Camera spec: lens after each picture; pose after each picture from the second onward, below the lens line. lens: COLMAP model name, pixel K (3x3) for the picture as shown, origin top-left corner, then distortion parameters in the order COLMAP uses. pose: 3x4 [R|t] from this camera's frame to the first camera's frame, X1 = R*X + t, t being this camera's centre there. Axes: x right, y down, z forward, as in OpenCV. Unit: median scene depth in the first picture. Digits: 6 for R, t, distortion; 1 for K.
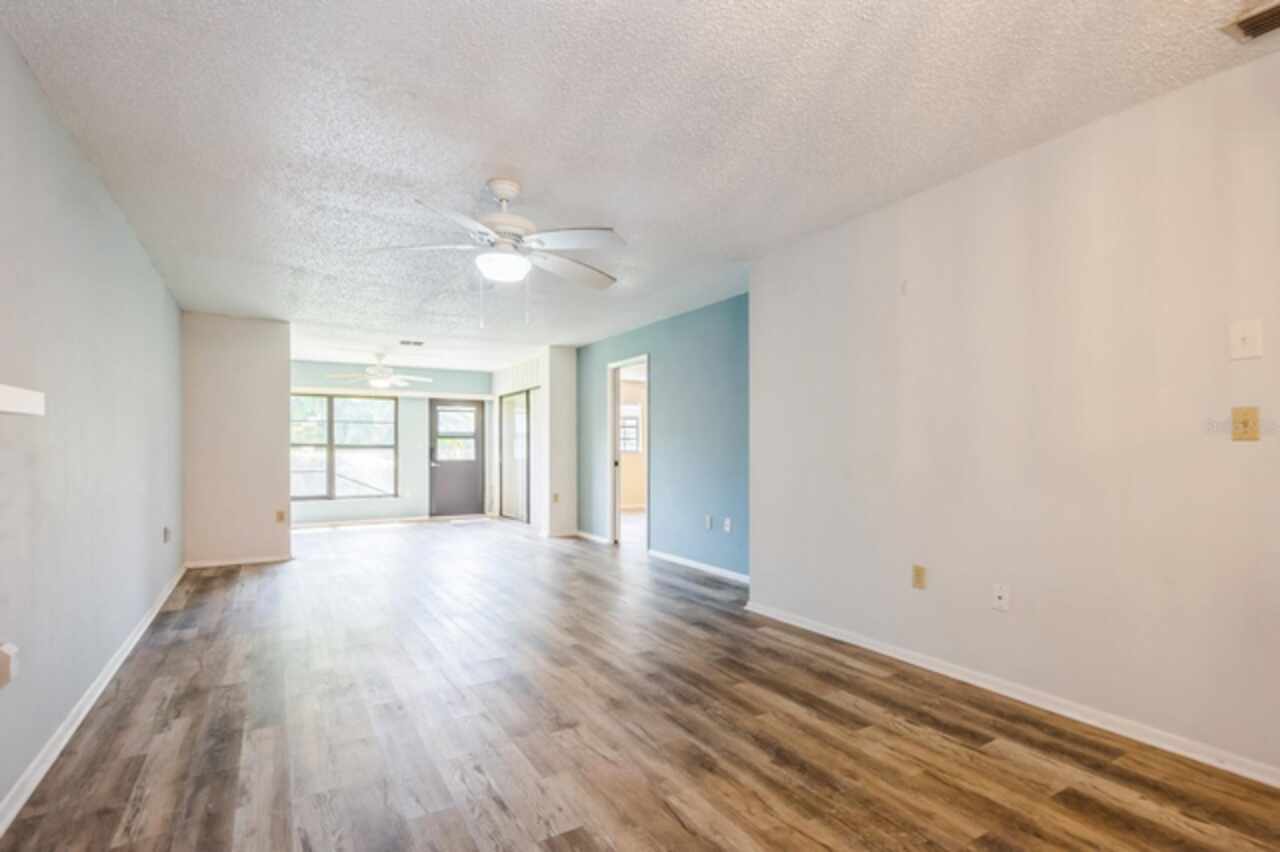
lens RADIAL K [[616.0, 0, 661.5], [0, 616.0, 451.3], [0, 0, 1]] dist [0.003010, -0.000540]
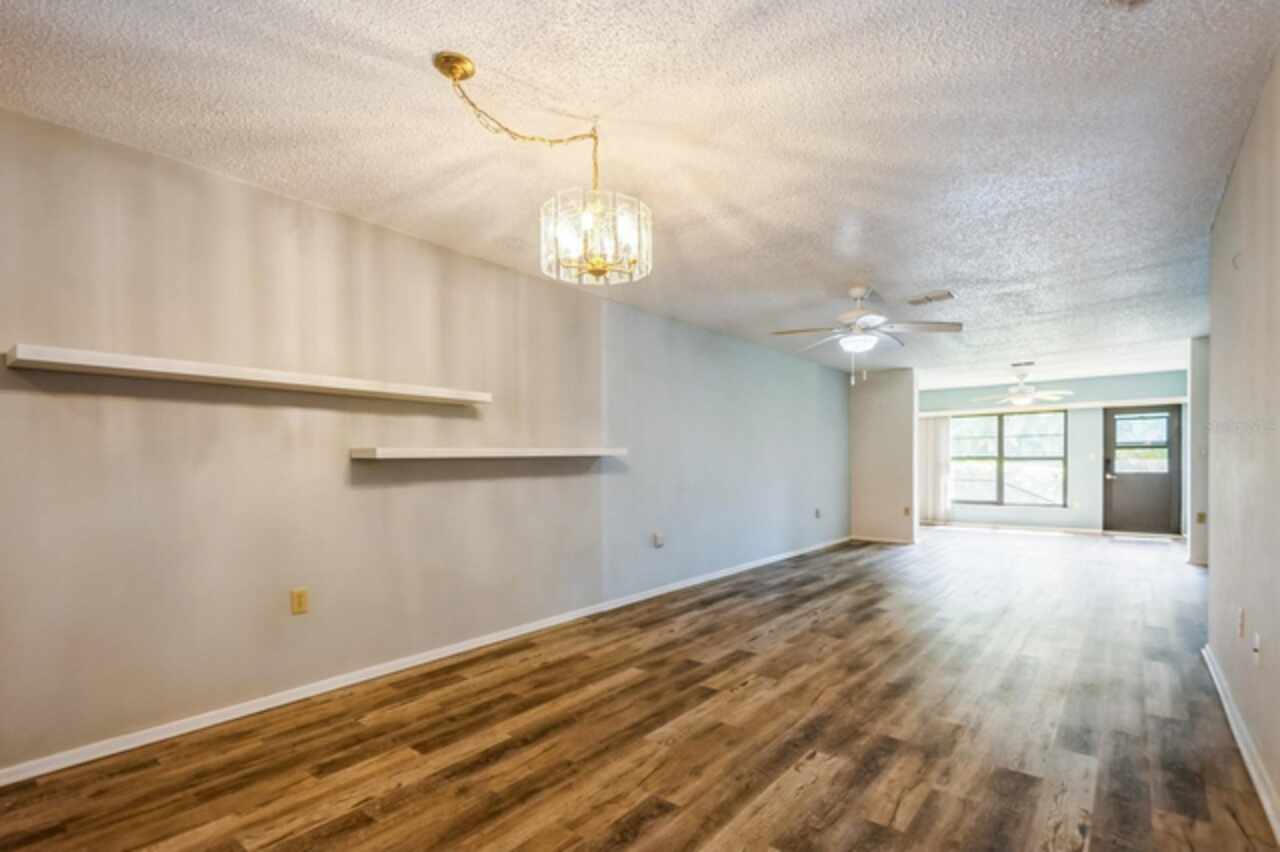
lens RADIAL K [[613.7, 0, 637.6], [0, 613.7, 464.7], [0, 0, 1]] dist [0.001525, 0.000134]
pose [[0.328612, 0.001326, -0.944464, 0.313134], [0.002990, 0.999993, 0.002444, -0.001436], [0.944460, -0.003627, 0.328606, -0.003154]]
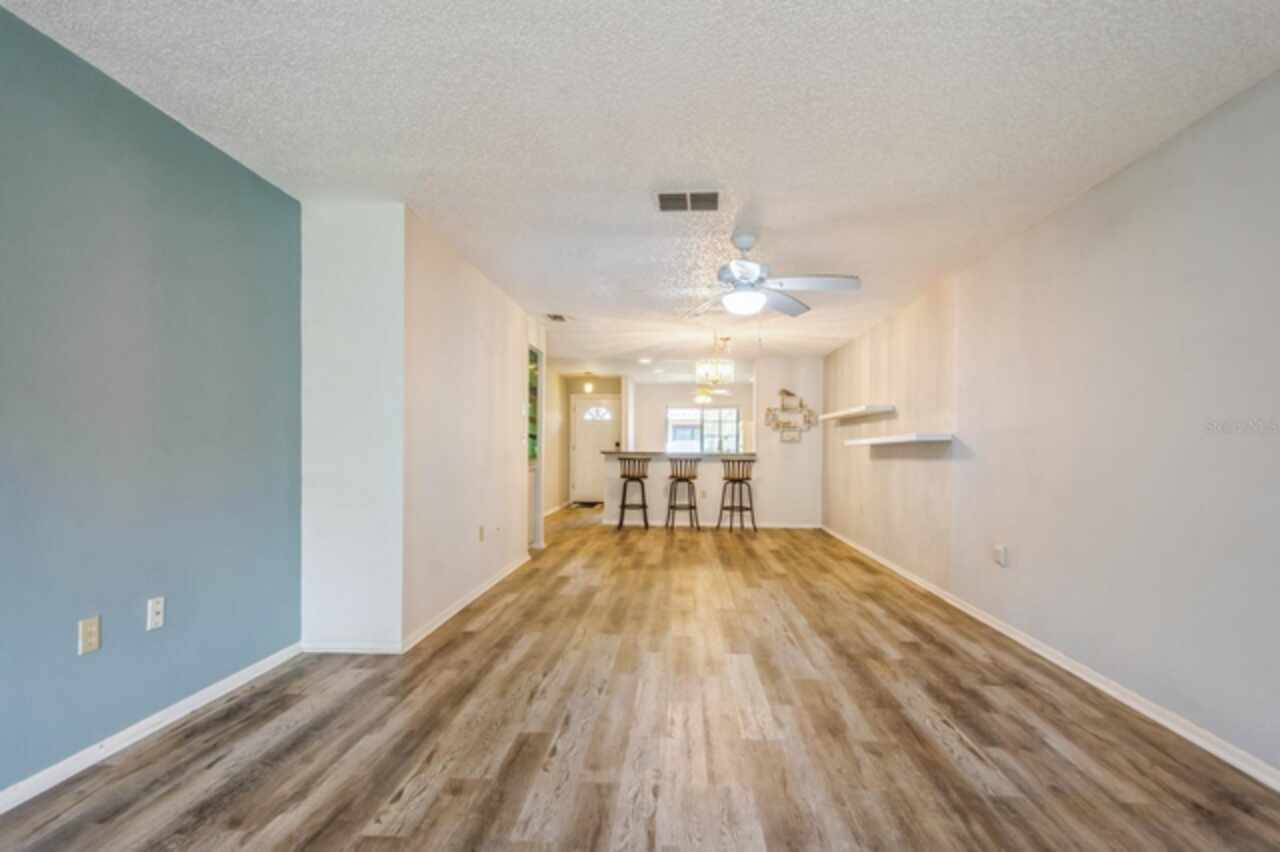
lens RADIAL K [[616.0, 0, 661.5], [0, 616.0, 451.3], [0, 0, 1]] dist [0.003010, -0.000540]
pose [[-0.831598, -0.007922, 0.555321, -0.253012], [-0.005305, 0.999966, 0.006322, -0.000732], [-0.555352, 0.002311, -0.831612, 0.666017]]
